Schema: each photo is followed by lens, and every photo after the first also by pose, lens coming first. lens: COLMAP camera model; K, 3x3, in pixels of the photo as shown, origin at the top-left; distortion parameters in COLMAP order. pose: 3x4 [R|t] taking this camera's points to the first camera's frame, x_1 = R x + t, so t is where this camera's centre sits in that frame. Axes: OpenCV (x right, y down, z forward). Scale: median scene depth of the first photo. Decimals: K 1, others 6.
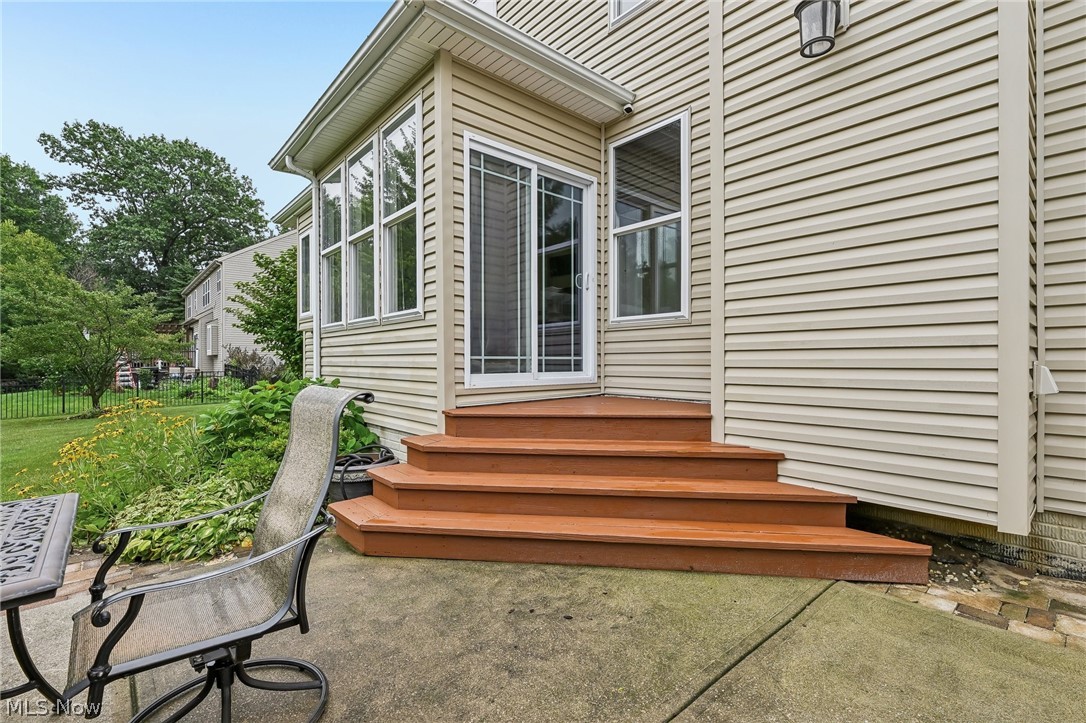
lens RADIAL K [[494.3, 0, 553.0], [0, 494.3, 364.3], [0, 0, 1]] dist [0.001335, -0.001705]
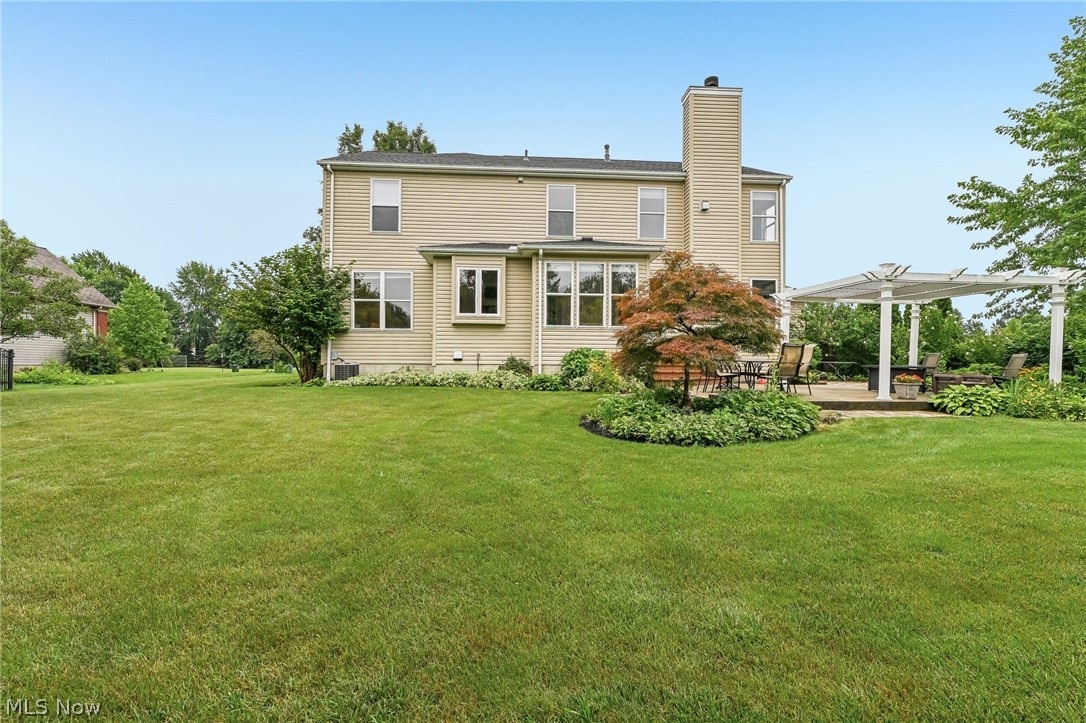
lens RADIAL K [[494.3, 0, 546.6], [0, 494.3, 359.3], [0, 0, 1]] dist [0.001335, -0.001705]
pose [[0.610073, 0.013414, 0.792231, -3.081305], [-0.001258, 0.999872, -0.015961, 0.160084], [-0.792344, 0.008741, 0.610012, -0.678369]]
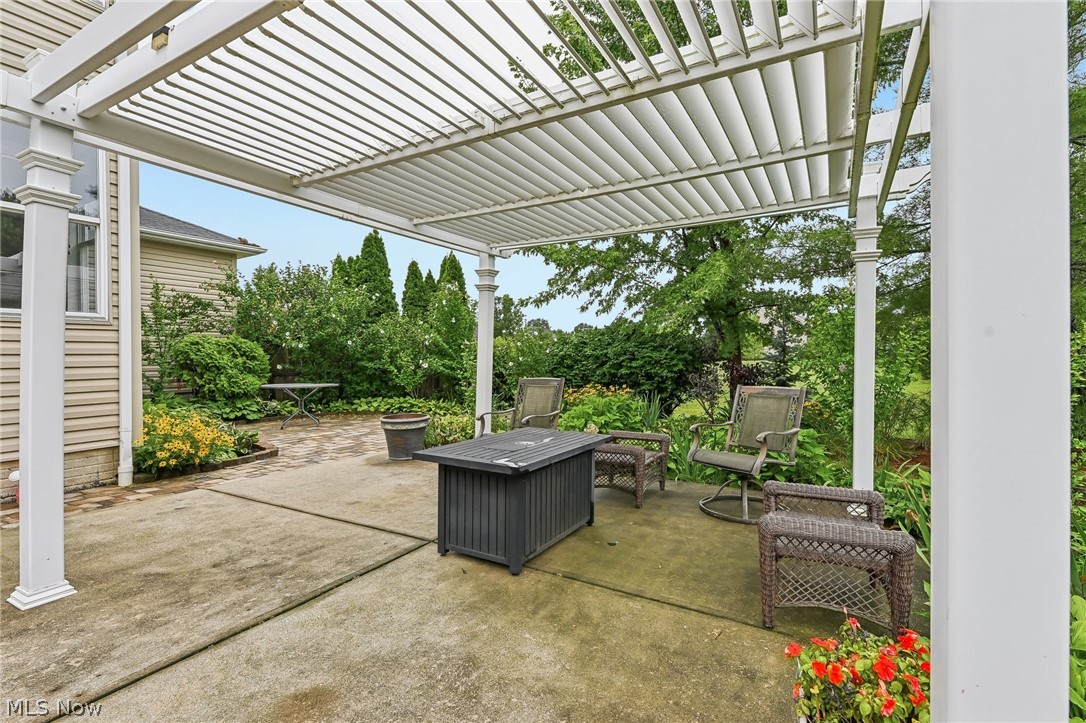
lens RADIAL K [[494.3, 0, 548.9], [0, 494.3, 357.8], [0, 0, 1]] dist [0.001335, -0.001705]
pose [[-0.337343, 0.005394, 0.941366, -0.571398], [0.025471, 0.999670, 0.003400, 0.032143], [-0.941037, 0.025124, -0.337369, -0.359315]]
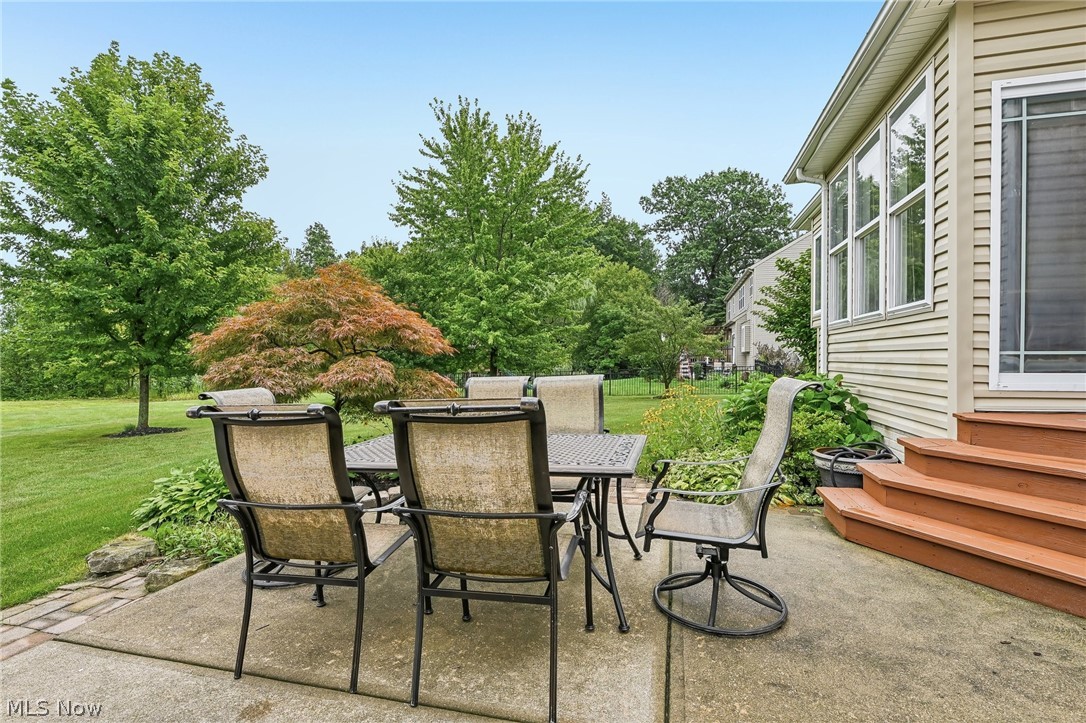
lens RADIAL K [[494.3, 0, 543.7], [0, 494.3, 365.5], [0, 0, 1]] dist [0.001335, -0.001705]
pose [[0.543881, 0.013904, -0.839047, 0.110617], [-0.004967, 0.999899, 0.013350, 0.000117], [0.839148, -0.003093, 0.543895, -0.090252]]
